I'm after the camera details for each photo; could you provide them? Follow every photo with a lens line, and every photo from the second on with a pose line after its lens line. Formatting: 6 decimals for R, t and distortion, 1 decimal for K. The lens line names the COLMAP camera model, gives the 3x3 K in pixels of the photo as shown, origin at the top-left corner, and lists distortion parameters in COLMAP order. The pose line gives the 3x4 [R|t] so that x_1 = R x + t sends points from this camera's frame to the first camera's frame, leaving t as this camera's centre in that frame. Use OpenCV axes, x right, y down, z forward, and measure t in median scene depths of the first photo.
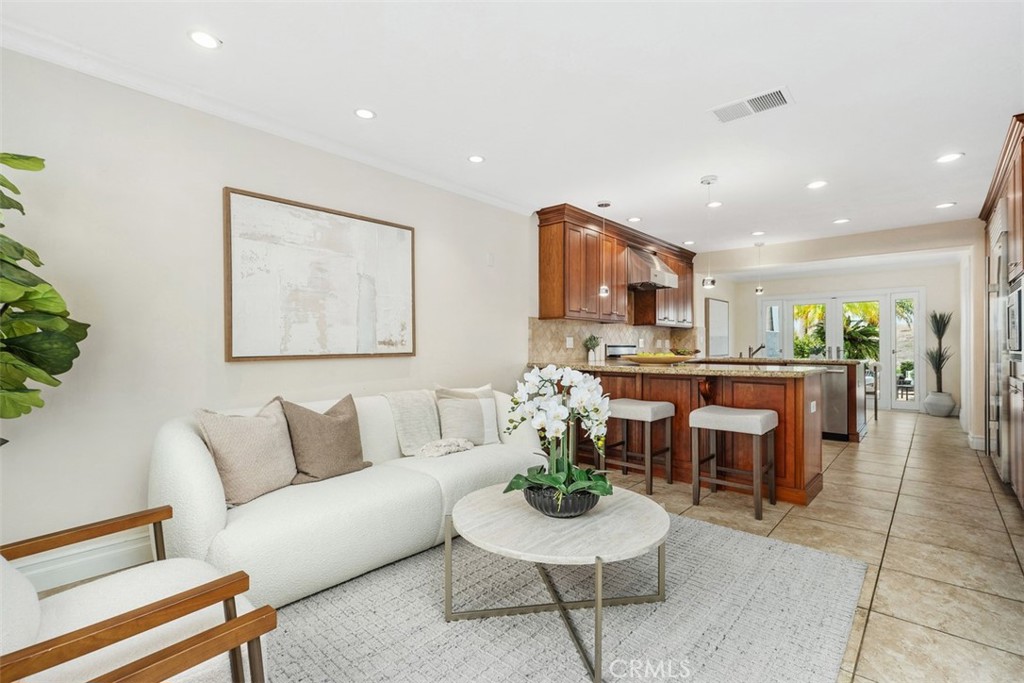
lens RADIAL K [[469.7, 0, 512.1], [0, 469.7, 341.6], [0, 0, 1]] dist [0.002913, 0.000092]
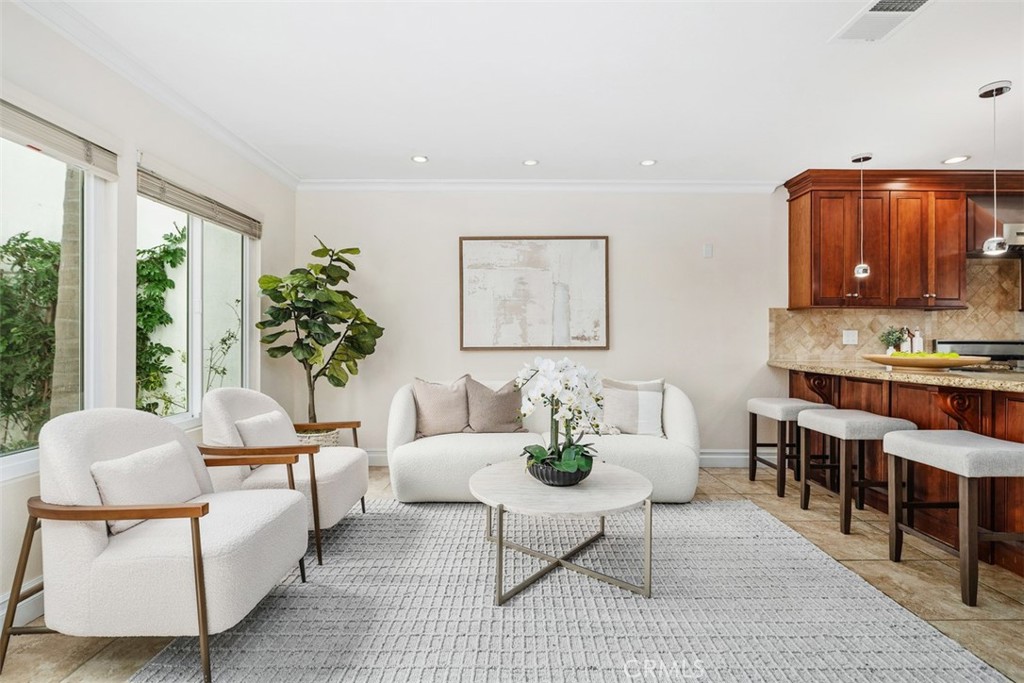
lens RADIAL K [[485.9, 0, 513.8], [0, 485.9, 336.1], [0, 0, 1]] dist [-0.013313, -0.000122]
pose [[0.657300, -0.003274, -0.753622, 0.538870], [0.002954, 0.999994, -0.001768, -0.000890], [0.753624, -0.001065, 0.657305, 0.066760]]
